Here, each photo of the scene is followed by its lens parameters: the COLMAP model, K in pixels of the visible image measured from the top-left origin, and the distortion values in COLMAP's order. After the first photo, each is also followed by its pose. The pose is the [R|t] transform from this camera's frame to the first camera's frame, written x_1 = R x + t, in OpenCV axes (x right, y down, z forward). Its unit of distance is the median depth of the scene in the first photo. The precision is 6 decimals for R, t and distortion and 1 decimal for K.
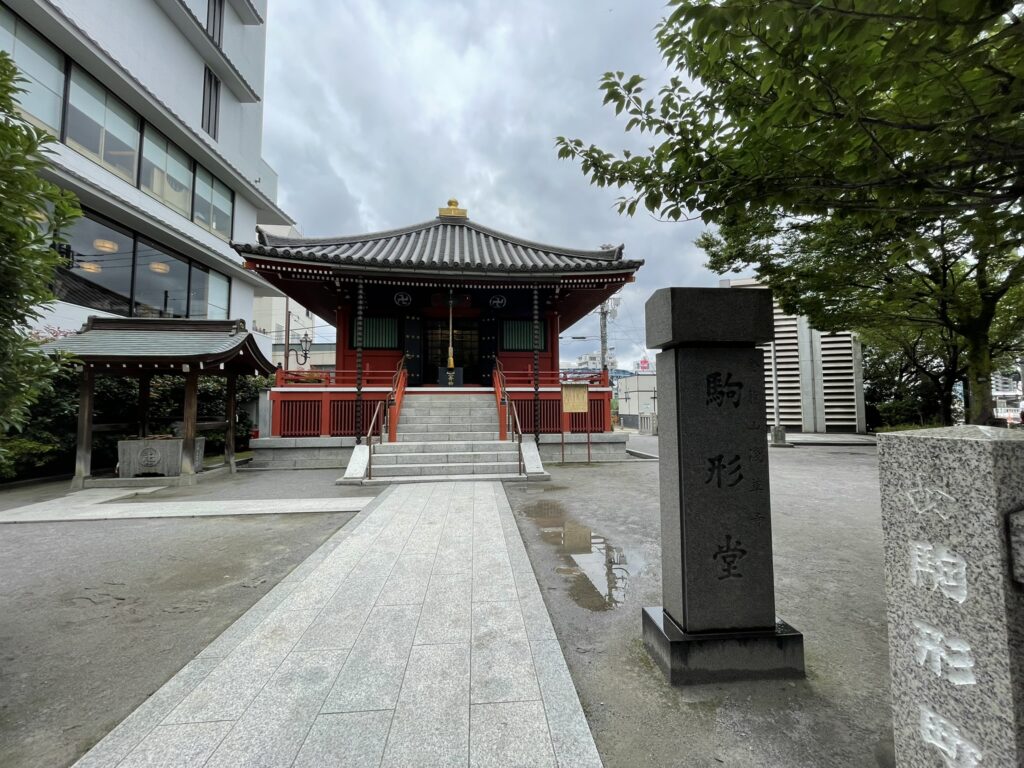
lens RADIAL K [[410.5, 0, 511.3], [0, 410.5, 383.8], [0, 0, 1]] dist [0.001427, -0.001794]
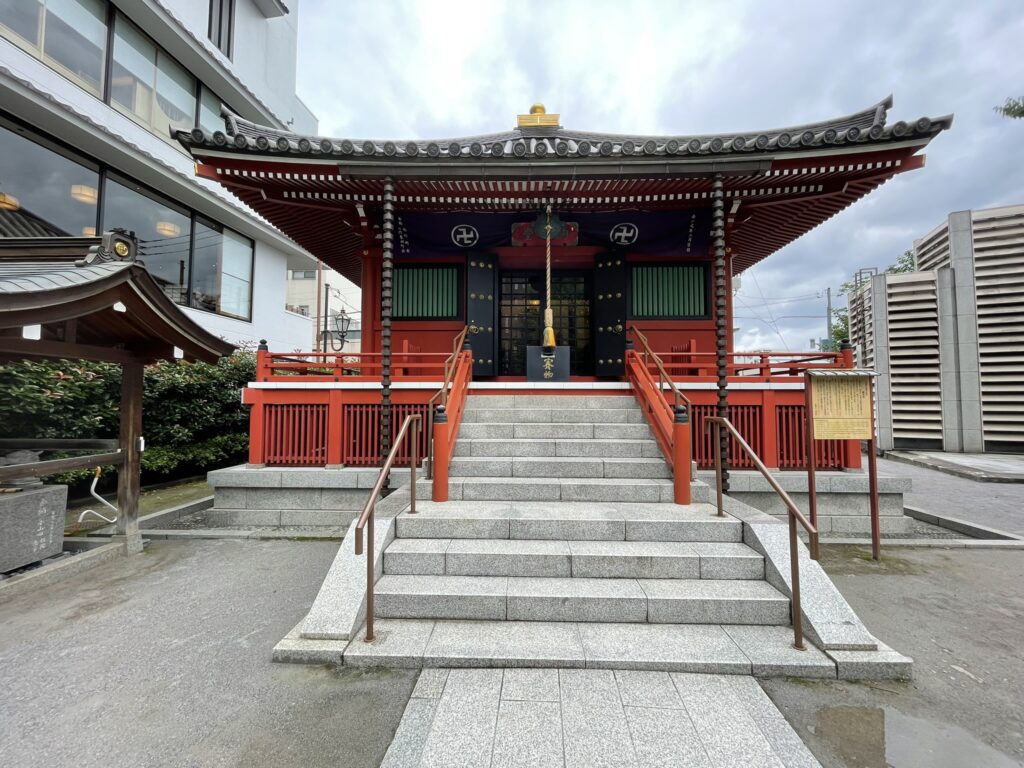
lens RADIAL K [[410.5, 0, 511.9], [0, 410.5, 383.7], [0, 0, 1]] dist [0.001427, -0.001794]
pose [[0.987678, 0.001597, -0.156495, -0.109102], [0.001182, 0.999843, 0.017661, 0.001565], [0.156498, -0.017628, 0.987521, 0.442727]]
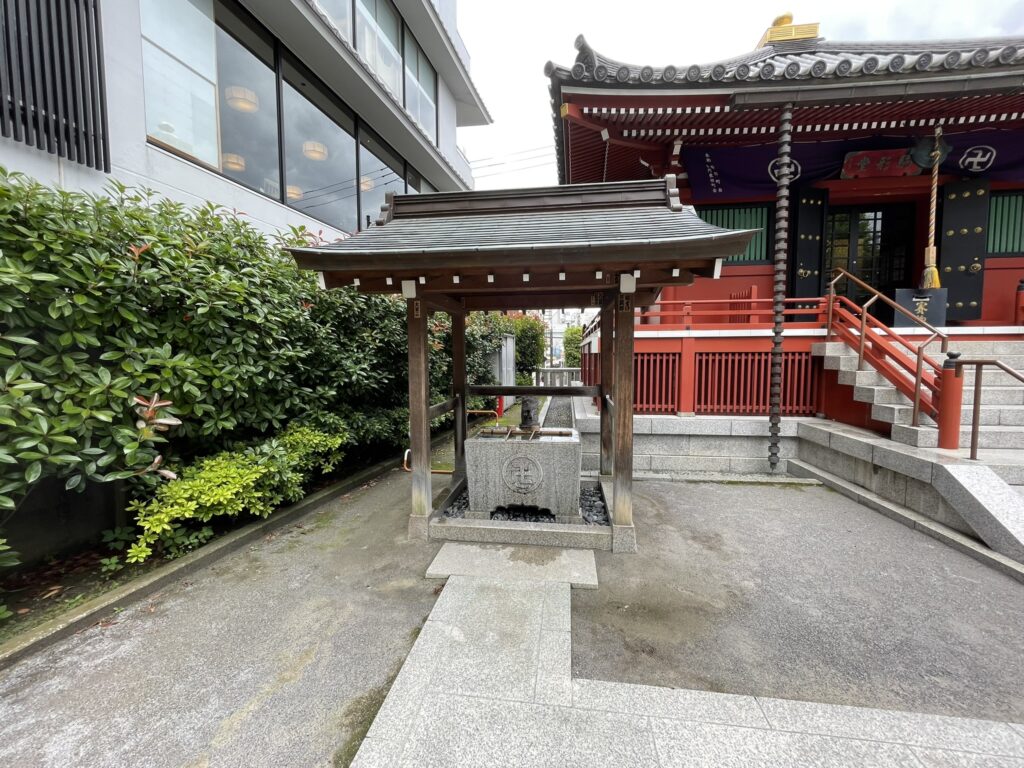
lens RADIAL K [[410.5, 0, 512.8], [0, 410.5, 382.5], [0, 0, 1]] dist [0.001427, -0.001794]
pose [[0.967227, 0.018303, -0.253253, -0.513031], [0.015398, 0.991335, 0.130454, 0.002639], [0.253446, -0.130078, 0.958564, 0.358911]]
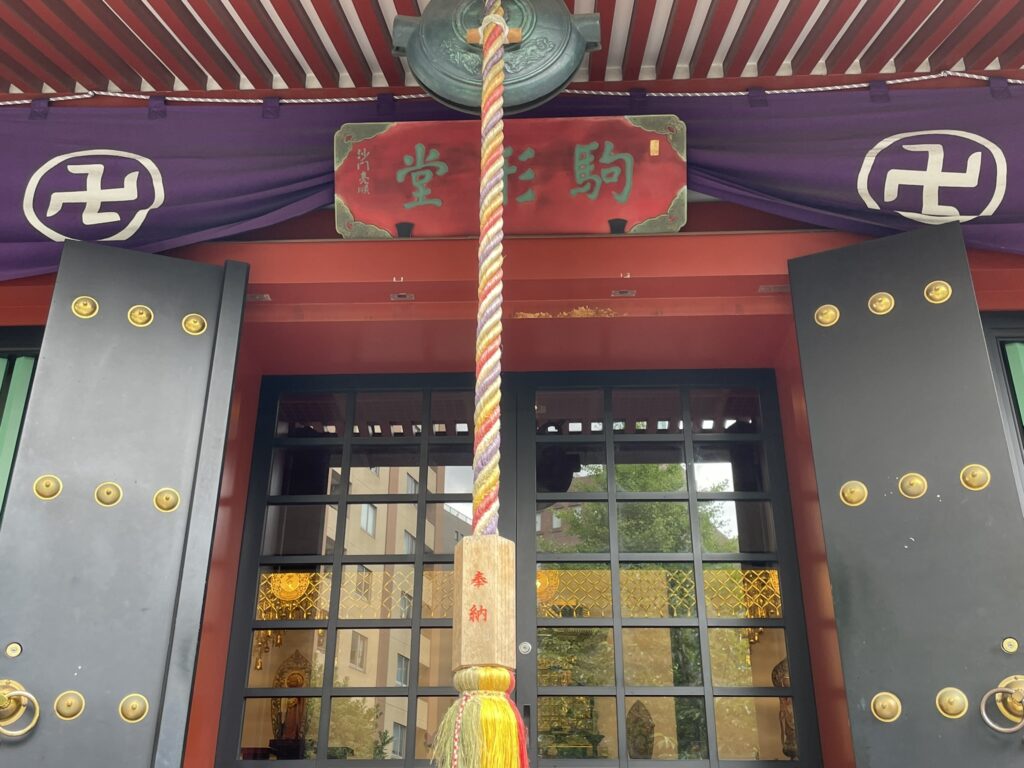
lens RADIAL K [[1086.9, 0, 512.8], [0, 1086.9, 383.1], [0, 0, 1]] dist [0.031094, 0.000000]
pose [[0.985906, -0.061852, -0.155446, -0.112126], [-0.000361, 0.928359, -0.371684, -0.045949], [0.167299, 0.366502, 0.915253, 0.818814]]
